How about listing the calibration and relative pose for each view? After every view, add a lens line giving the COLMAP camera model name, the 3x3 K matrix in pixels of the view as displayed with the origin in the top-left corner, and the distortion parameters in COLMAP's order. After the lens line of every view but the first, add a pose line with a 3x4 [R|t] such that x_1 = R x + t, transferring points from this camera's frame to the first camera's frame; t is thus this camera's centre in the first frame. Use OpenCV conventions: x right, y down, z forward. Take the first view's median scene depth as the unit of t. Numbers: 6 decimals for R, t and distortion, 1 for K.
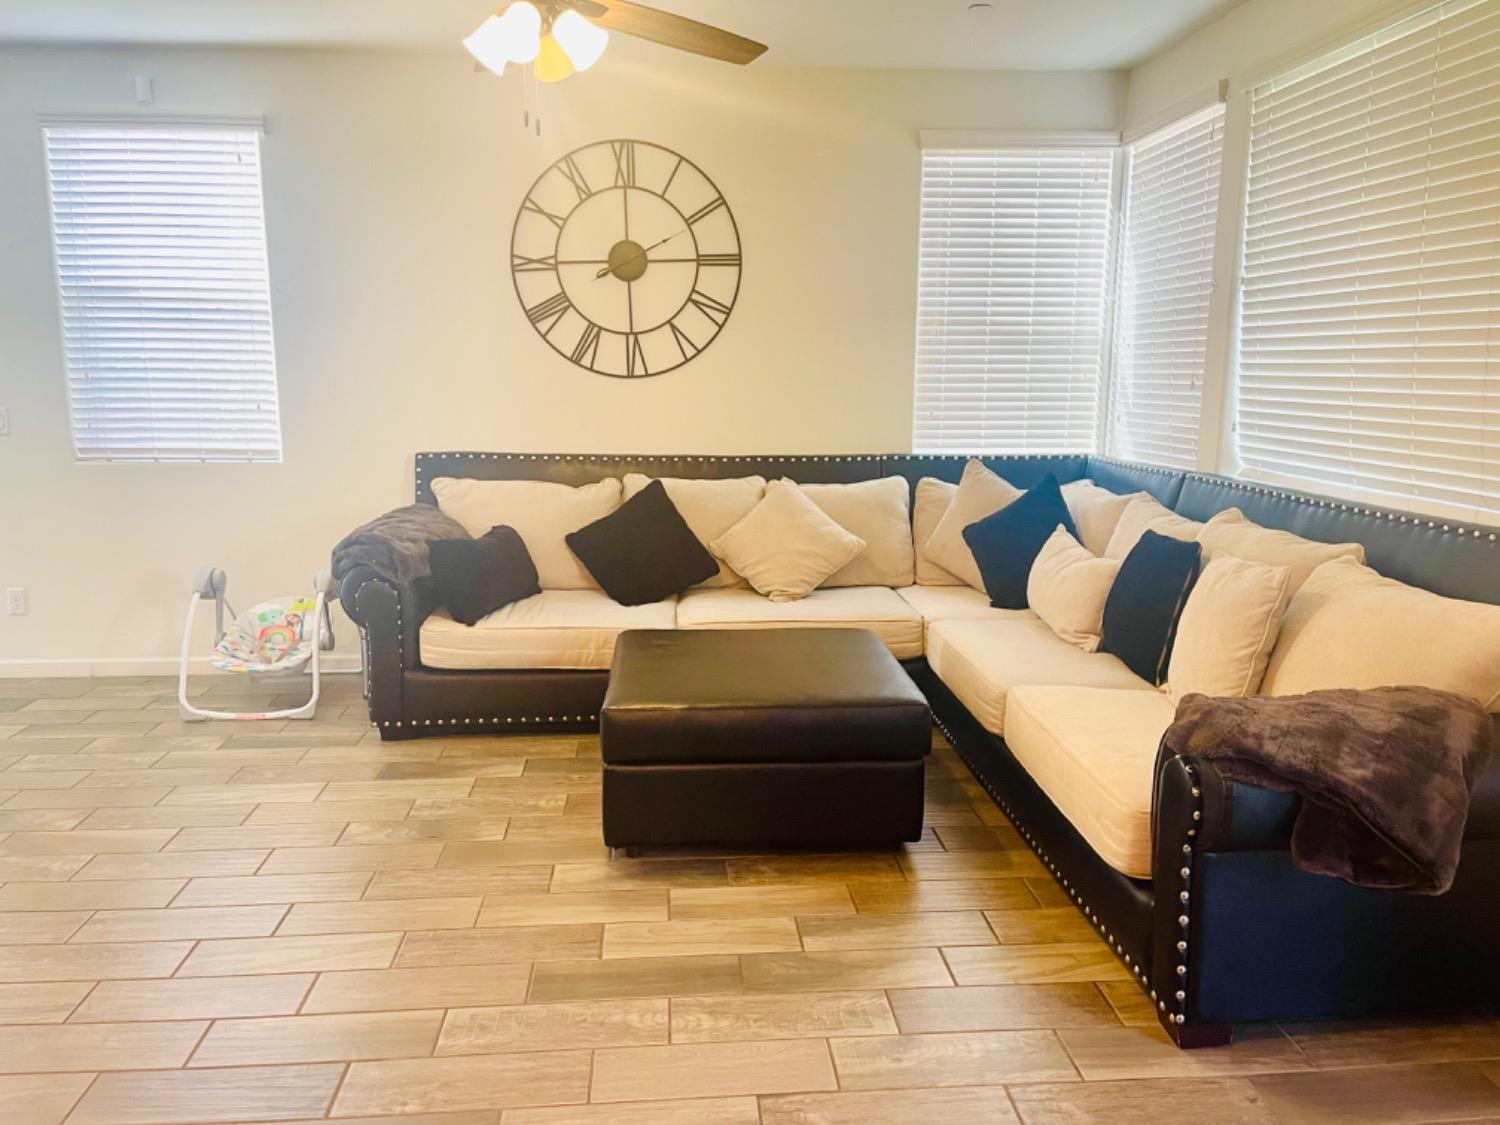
lens RADIAL K [[1119.2, 0, 742.3], [0, 1119.2, 567.1], [0, 0, 1]] dist [0.074351, -0.095392]
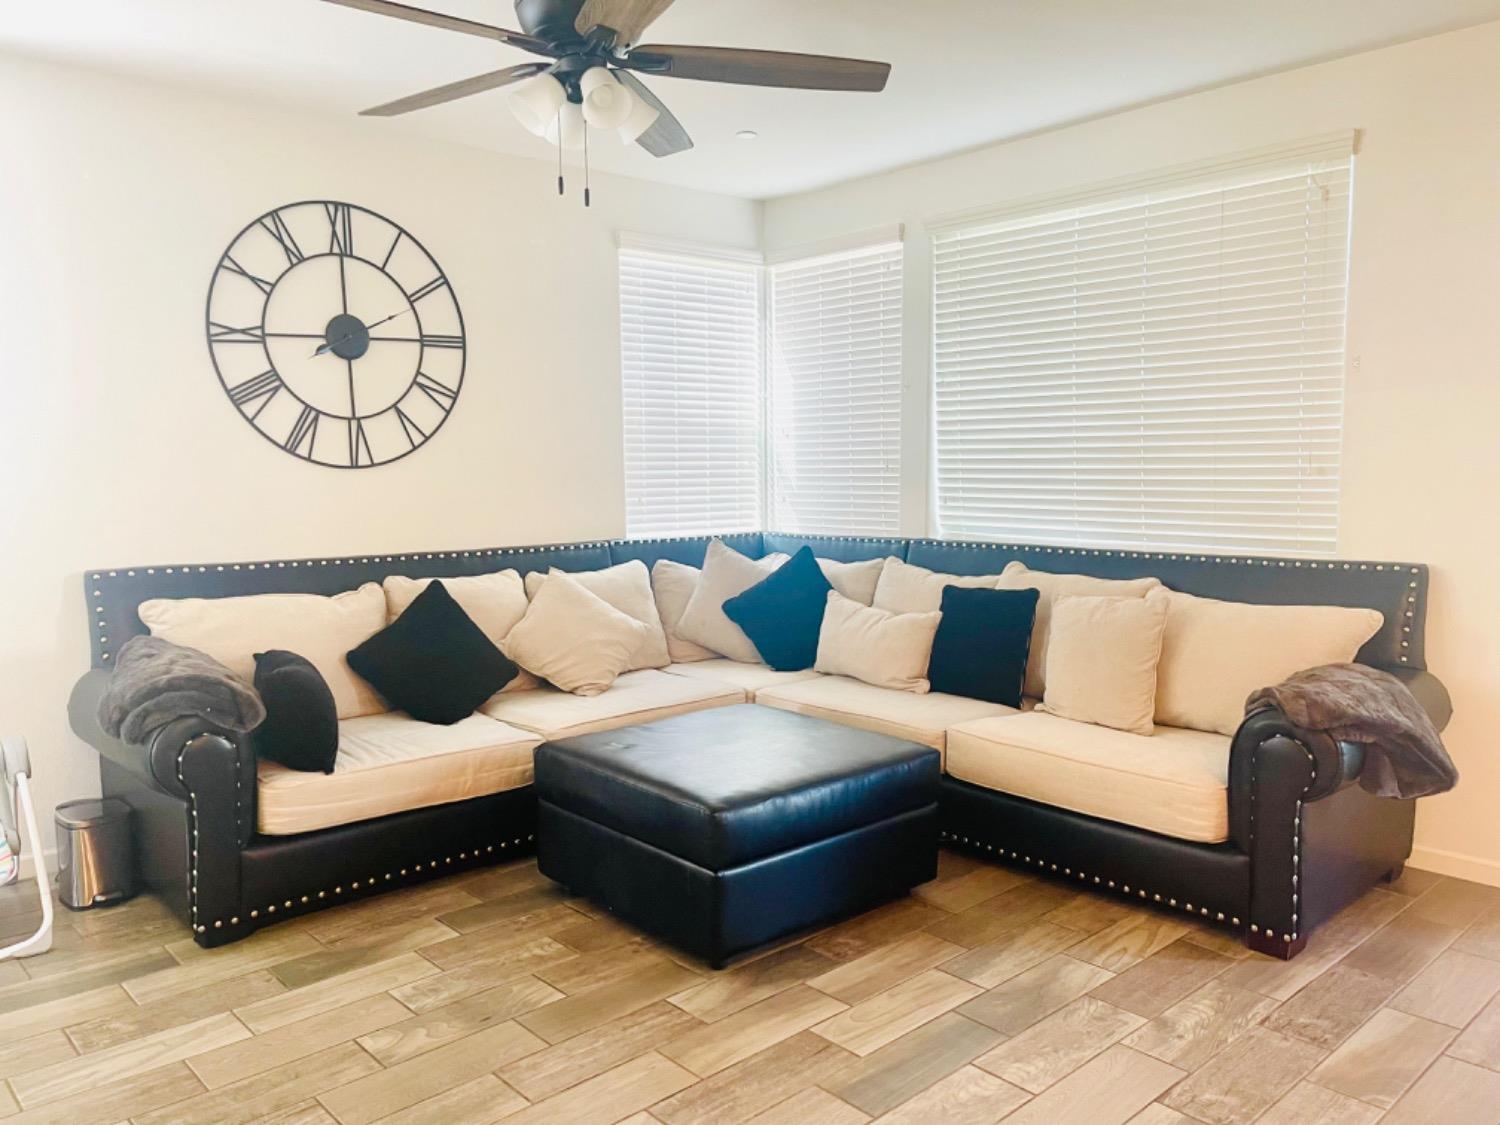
lens RADIAL K [[1119.2, 0, 748.9], [0, 1119.2, 573.0], [0, 0, 1]] dist [0.074351, -0.095392]
pose [[0.792751, -0.072160, 0.605259, -0.411479], [0.117789, 0.992387, -0.035963, -0.021859], [-0.598056, 0.099802, 0.795216, 0.135486]]
